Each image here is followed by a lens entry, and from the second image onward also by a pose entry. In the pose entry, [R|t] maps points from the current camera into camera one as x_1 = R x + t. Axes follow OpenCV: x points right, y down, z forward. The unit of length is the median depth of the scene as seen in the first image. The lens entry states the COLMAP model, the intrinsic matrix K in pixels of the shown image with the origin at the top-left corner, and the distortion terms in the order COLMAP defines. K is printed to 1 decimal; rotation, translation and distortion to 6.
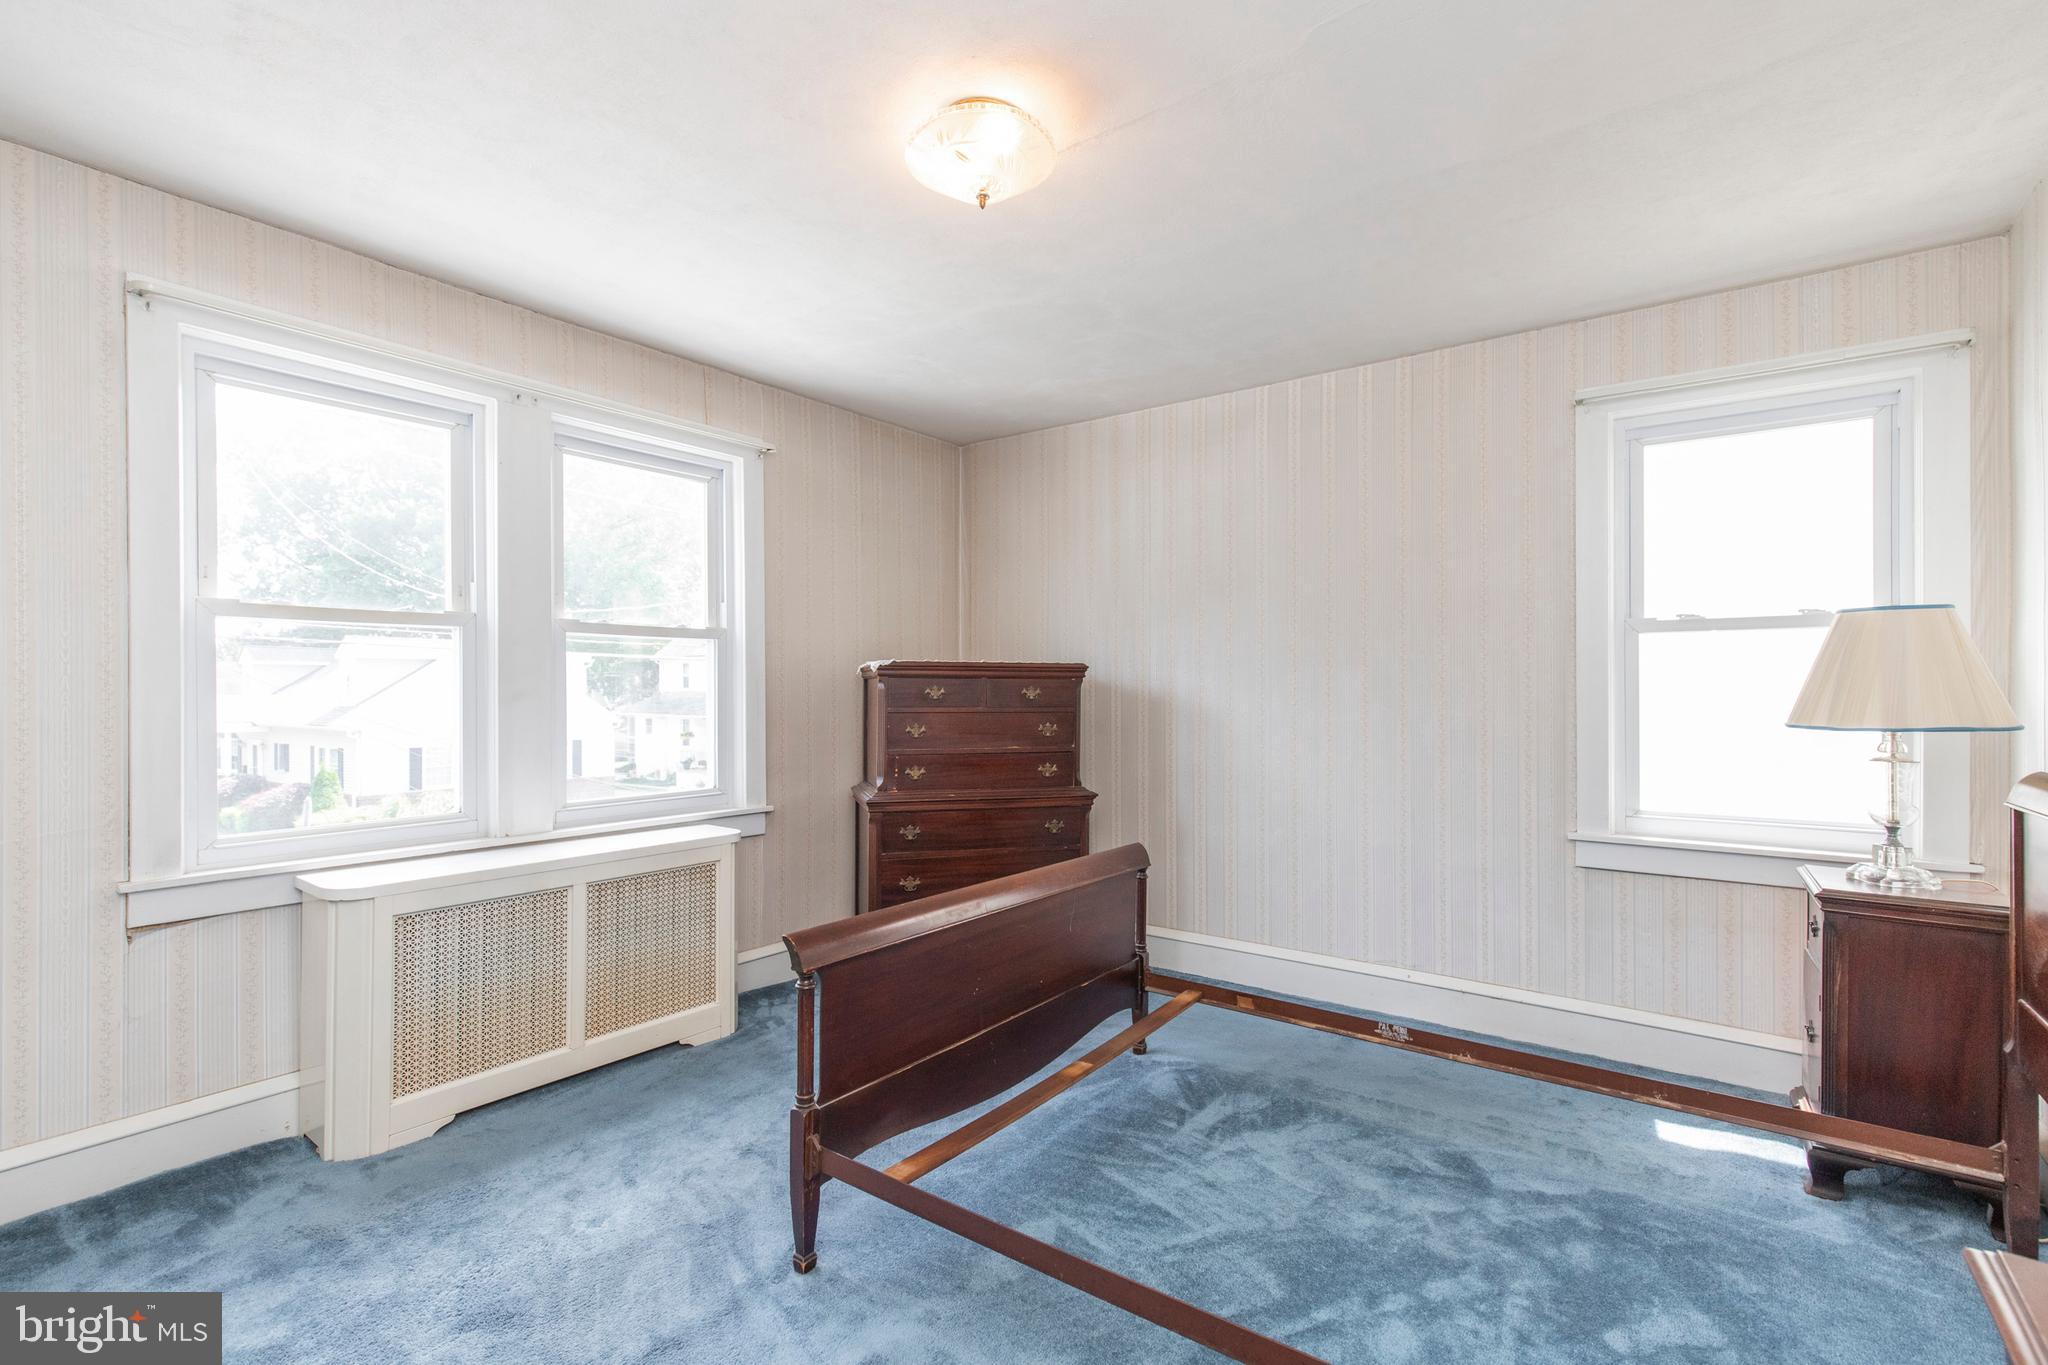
lens RADIAL K [[906.4, 0, 1032.8], [0, 906.4, 693.2], [0, 0, 1]] dist [-0.046668, -0.000008]
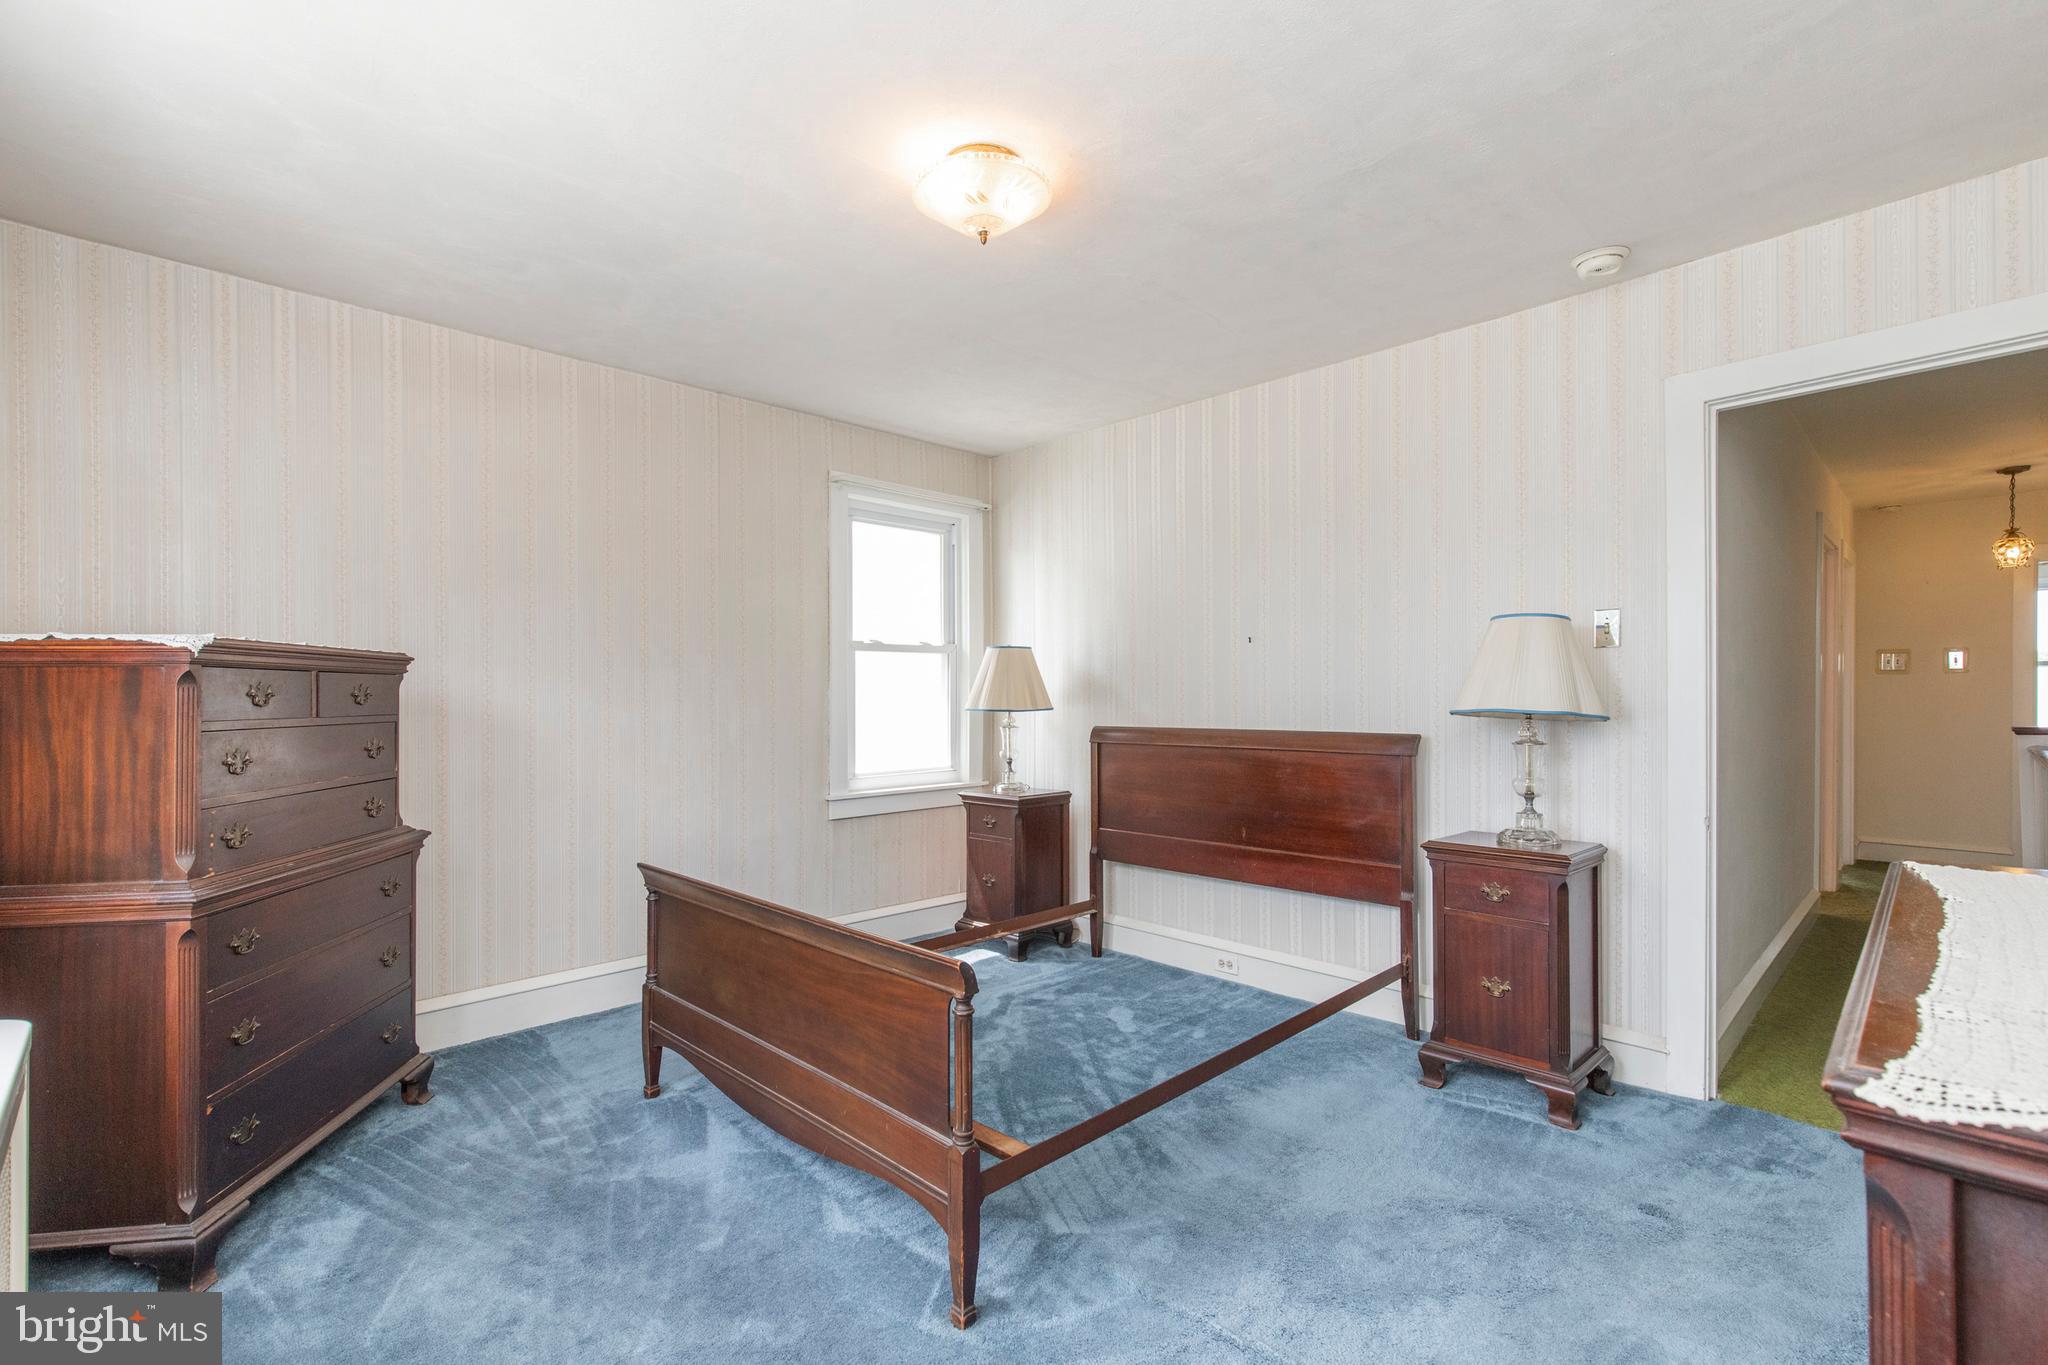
lens RADIAL K [[907.0, 0, 1015.8], [0, 907.0, 689.1], [0, 0, 1]] dist [-0.000202, -0.000331]
pose [[0.151857, 0.003527, 0.988396, -0.730005], [0.009028, 0.999947, -0.004956, 0.003706], [-0.988361, 0.009676, 0.151817, 0.509953]]
